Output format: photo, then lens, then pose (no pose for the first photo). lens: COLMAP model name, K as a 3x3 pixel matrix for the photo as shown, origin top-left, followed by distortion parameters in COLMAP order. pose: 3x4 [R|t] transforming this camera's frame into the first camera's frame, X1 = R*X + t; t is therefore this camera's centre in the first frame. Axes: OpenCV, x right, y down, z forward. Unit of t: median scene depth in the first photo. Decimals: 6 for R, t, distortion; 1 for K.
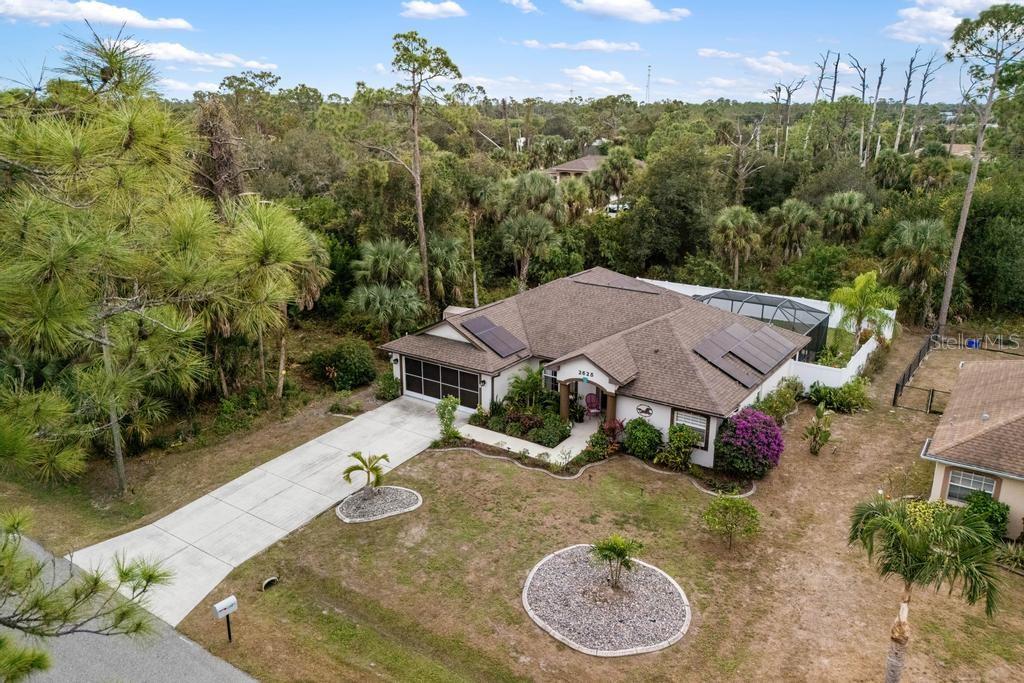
lens RADIAL K [[743.9, 0, 512.0], [0, 743.9, 341.5], [0, 0, 1]] dist [0.037018, -0.002809]
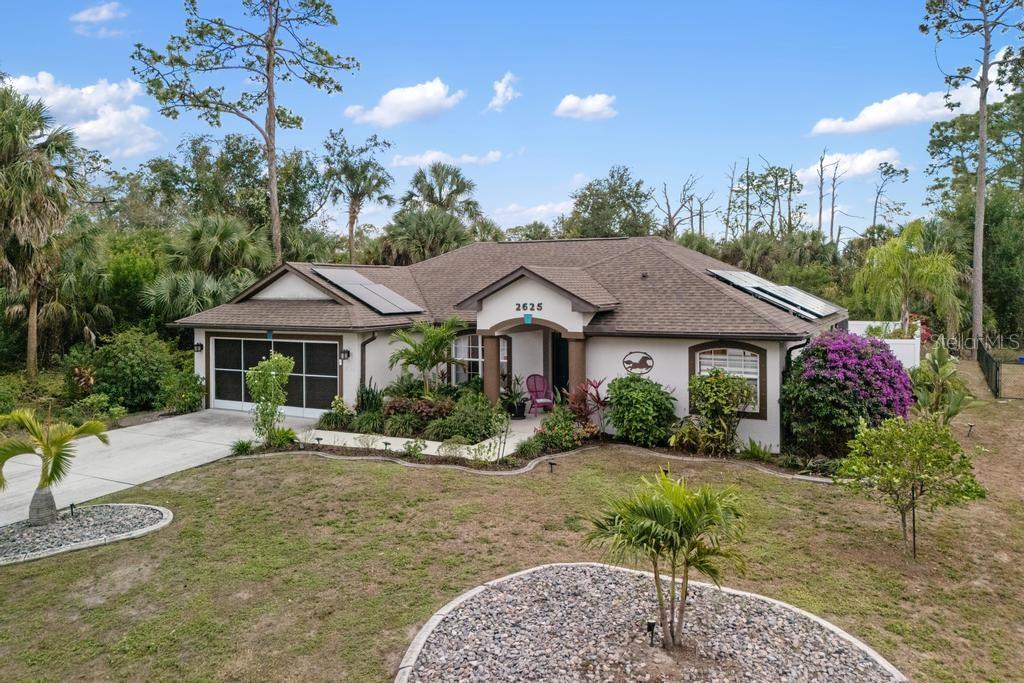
lens RADIAL K [[759.4, 0, 513.8], [0, 759.4, 279.7], [0, 0, 1]] dist [0.025313, -0.007125]
pose [[0.992535, -0.005562, 0.121835, 0.019599], [0.042323, 0.952590, -0.301300, 0.199473], [-0.114383, 0.304207, 0.945714, 0.465674]]
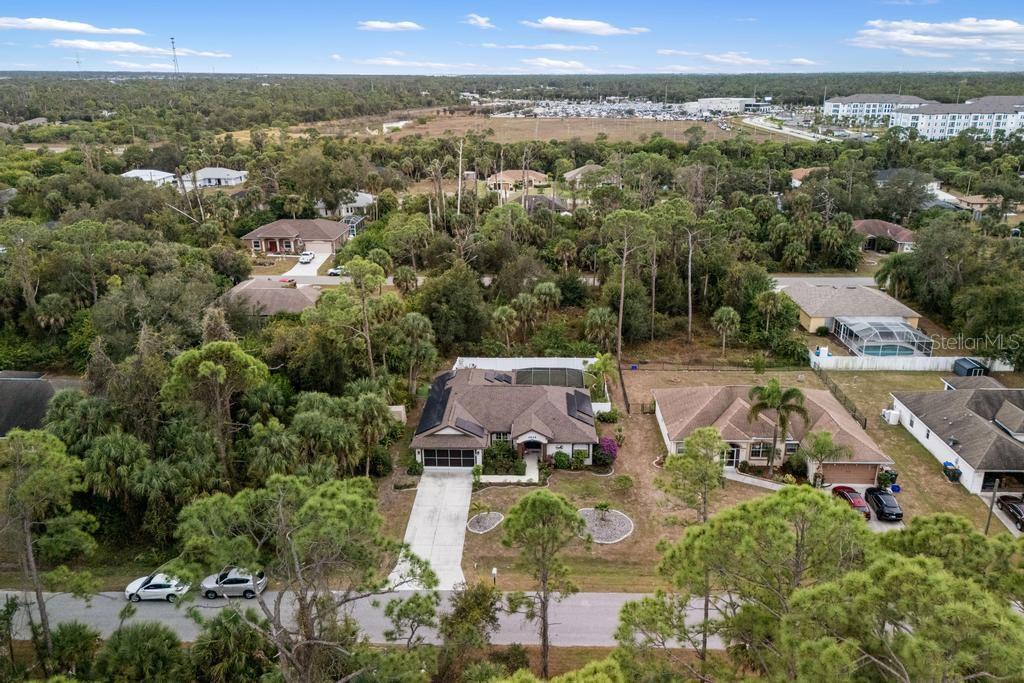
lens RADIAL K [[743.9, 0, 512.0], [0, 743.9, 341.5], [0, 0, 1]] dist [0.037018, -0.002809]
pose [[0.840578, -0.184591, 0.509269, -1.011565], [0.169668, 0.982559, 0.076093, -0.409859], [-0.514433, 0.022444, 0.857237, -0.833957]]
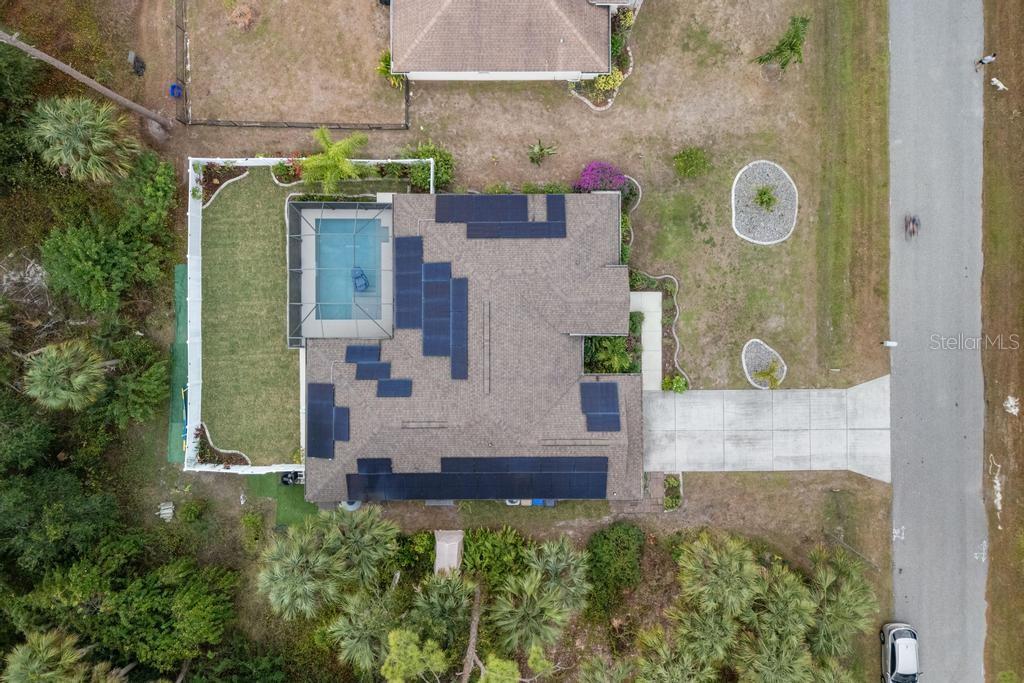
lens RADIAL K [[743.9, 0, 512.0], [0, 743.9, 341.5], [0, 0, 1]] dist [0.037018, -0.002809]
pose [[-0.575798, -0.817516, -0.011123, 0.167426], [0.252443, -0.190709, 0.948632, -1.272669], [-0.777644, 0.543412, 0.316186, 0.792577]]
